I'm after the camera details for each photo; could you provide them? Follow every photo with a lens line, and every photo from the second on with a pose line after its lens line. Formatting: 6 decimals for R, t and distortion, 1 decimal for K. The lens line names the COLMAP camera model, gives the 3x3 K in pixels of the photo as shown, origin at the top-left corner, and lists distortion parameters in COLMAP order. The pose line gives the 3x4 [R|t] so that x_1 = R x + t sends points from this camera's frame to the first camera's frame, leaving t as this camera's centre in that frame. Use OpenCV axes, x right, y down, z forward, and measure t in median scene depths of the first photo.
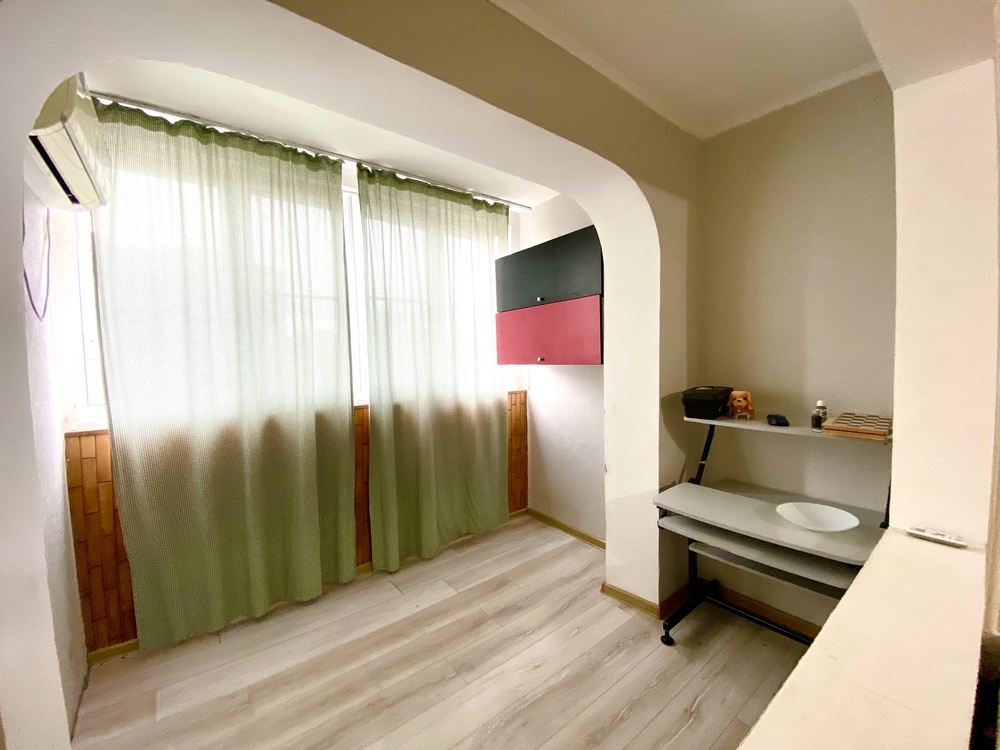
lens RADIAL K [[410.3, 0, 494.1], [0, 410.3, 375.1], [0, 0, 1]] dist [-0.001941, -0.000410]
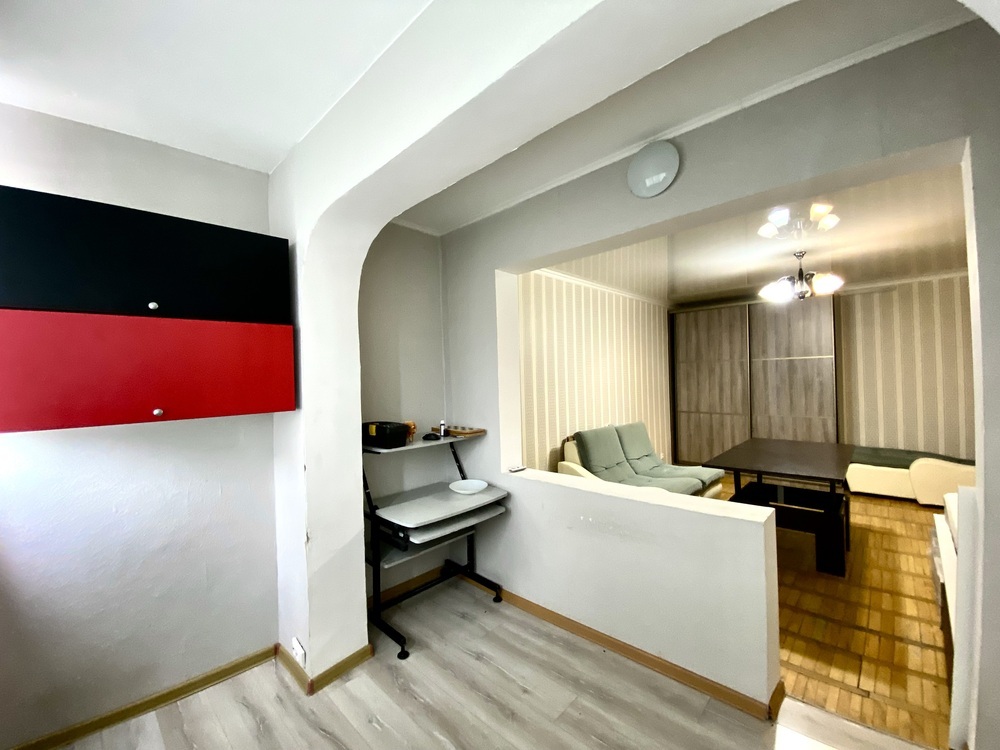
lens RADIAL K [[410.3, 0, 493.2], [0, 410.3, 377.5], [0, 0, 1]] dist [-0.001941, -0.000410]
pose [[-0.133223, 0.036666, 0.990408, -0.694946], [0.085926, 0.995980, -0.025314, -0.039702], [-0.987354, 0.081730, -0.135838, 0.825587]]
